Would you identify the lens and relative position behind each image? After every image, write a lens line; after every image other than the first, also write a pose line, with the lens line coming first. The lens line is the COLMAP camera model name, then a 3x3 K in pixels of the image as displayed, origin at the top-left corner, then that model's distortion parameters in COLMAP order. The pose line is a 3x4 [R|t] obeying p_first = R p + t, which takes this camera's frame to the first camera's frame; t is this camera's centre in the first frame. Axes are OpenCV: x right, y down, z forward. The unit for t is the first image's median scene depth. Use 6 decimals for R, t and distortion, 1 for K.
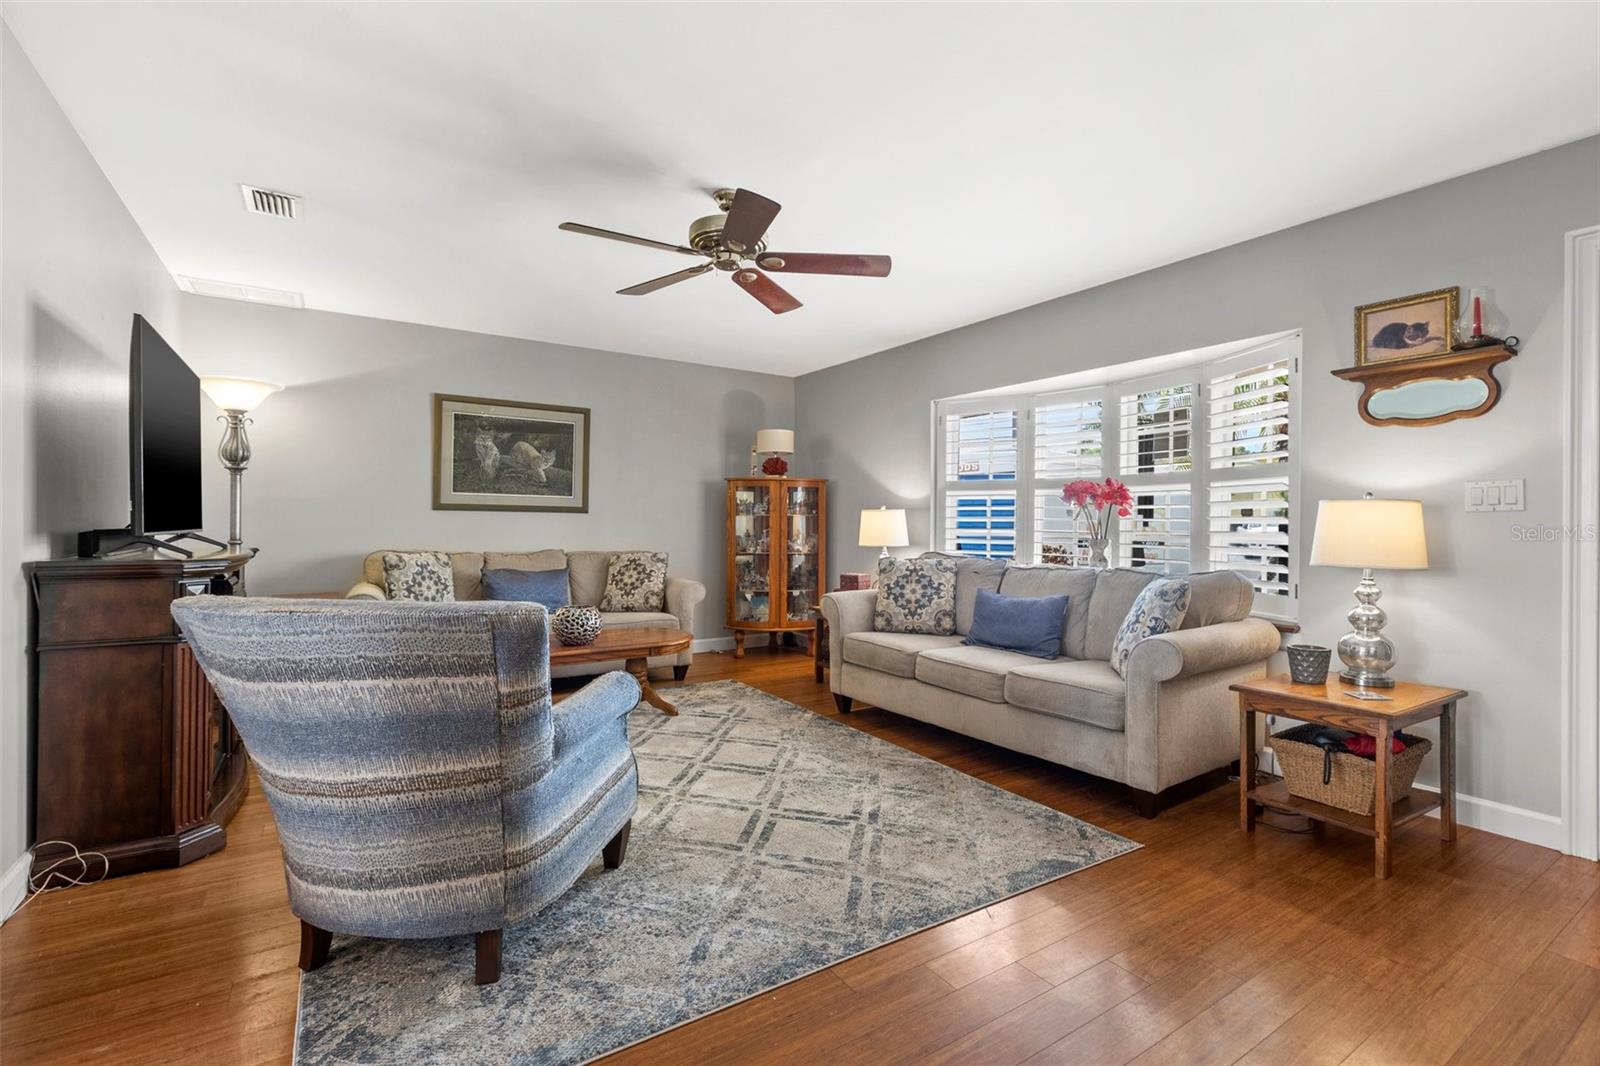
lens RADIAL K [[729.1, 0, 808.1], [0, 729.1, 522.9], [0, 0, 1]] dist [0.005306, -0.003019]
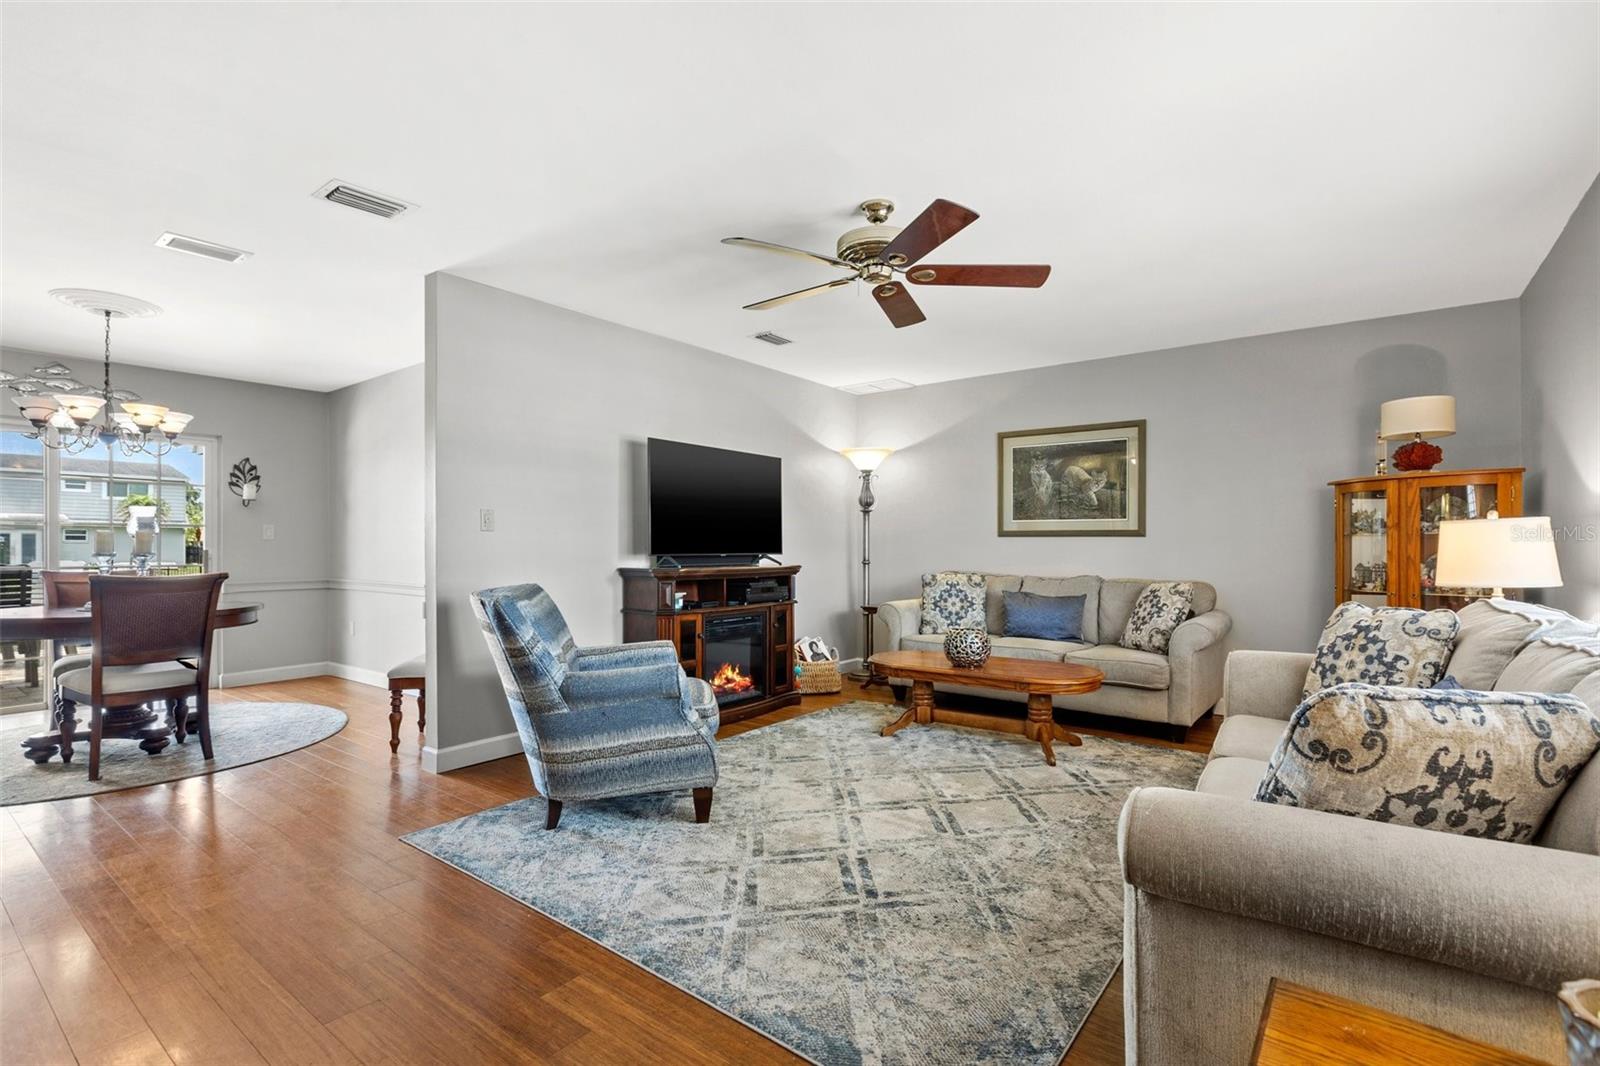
lens RADIAL K [[729.1, 0, 803.6], [0, 729.1, 542.1], [0, 0, 1]] dist [0.005306, -0.003019]
pose [[0.332682, -0.013834, -0.942938, 0.510056], [0.003951, 0.999904, -0.013276, 0.004638], [0.943031, 0.000691, 0.332704, 0.392017]]
